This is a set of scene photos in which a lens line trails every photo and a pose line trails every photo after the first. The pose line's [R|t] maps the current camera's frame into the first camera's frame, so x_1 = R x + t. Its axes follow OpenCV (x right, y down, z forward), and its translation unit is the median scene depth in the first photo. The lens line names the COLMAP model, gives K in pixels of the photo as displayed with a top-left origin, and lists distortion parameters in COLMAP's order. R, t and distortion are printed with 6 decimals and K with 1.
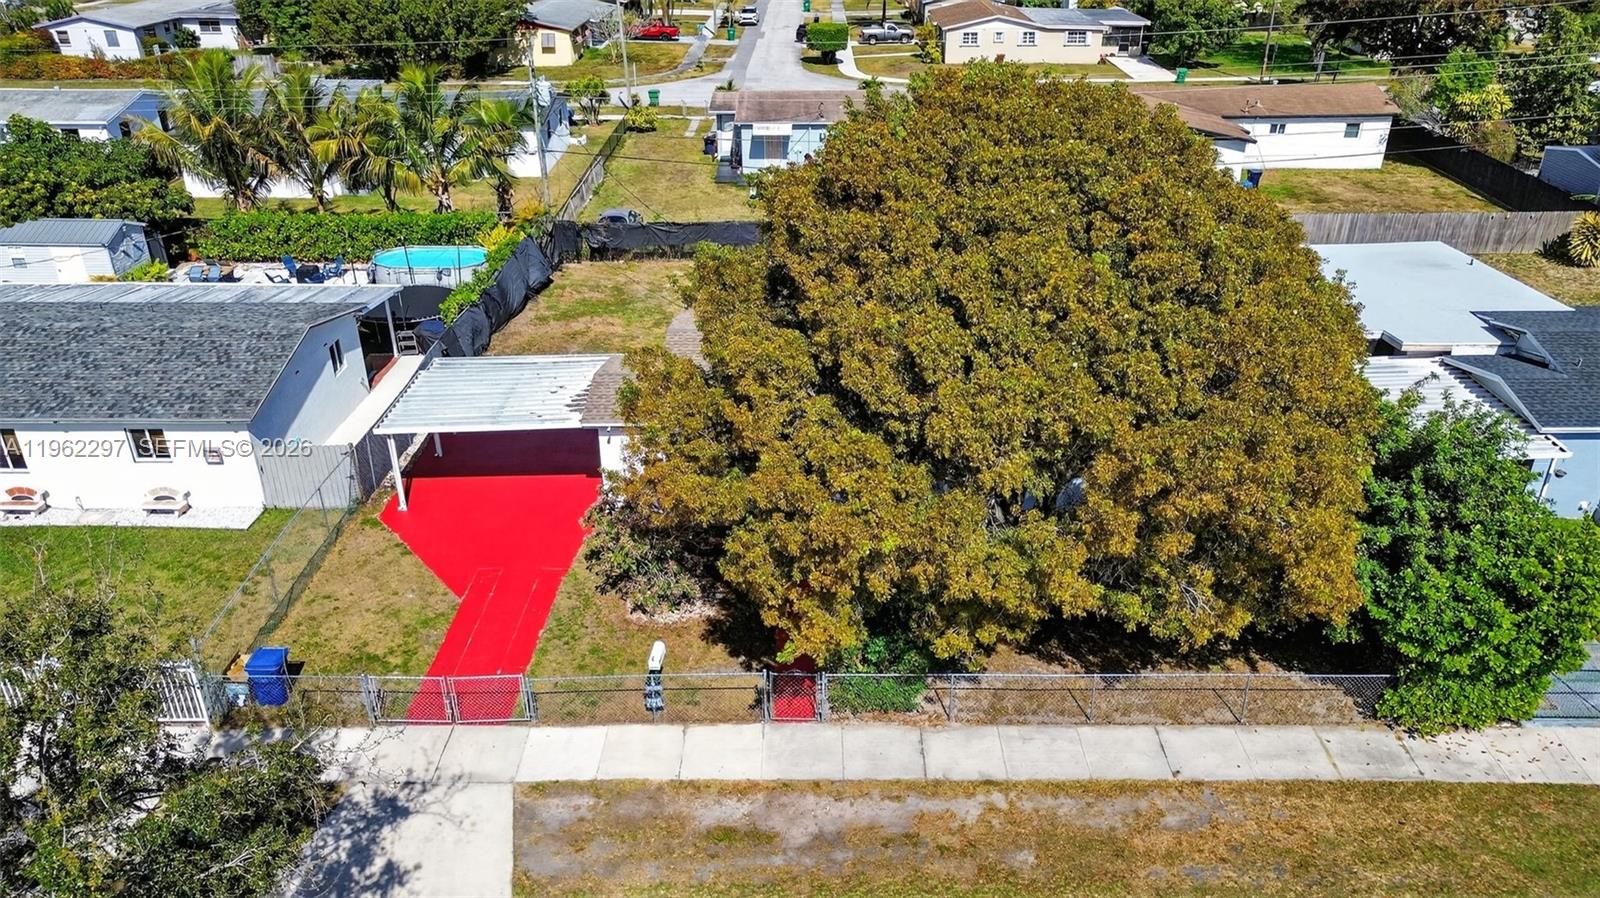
lens RADIAL K [[1123.6, 0, 807.0], [0, 1123.6, 448.2], [0, 0, 1]] dist [0.062321, -0.065387]
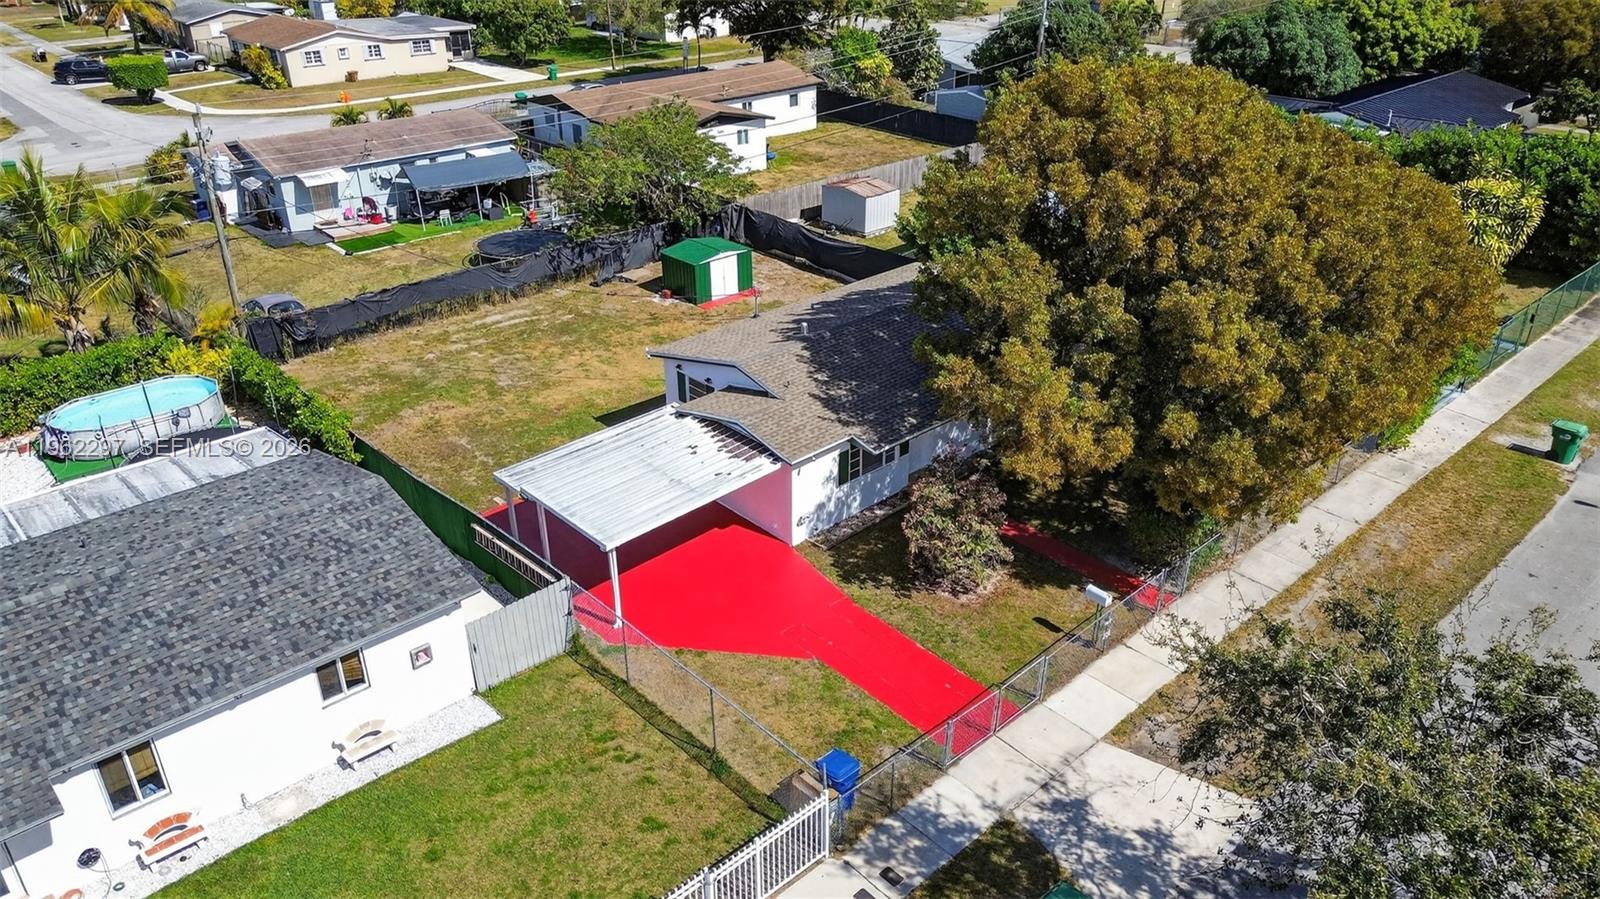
lens RADIAL K [[1123.6, 0, 807.0], [0, 1123.6, 448.7], [0, 0, 1]] dist [0.062321, -0.065387]
pose [[0.731687, -0.313622, 0.605207, -0.364395], [0.311490, 0.943581, 0.112382, -0.064784], [-0.606307, 0.106287, 0.788096, 0.094656]]
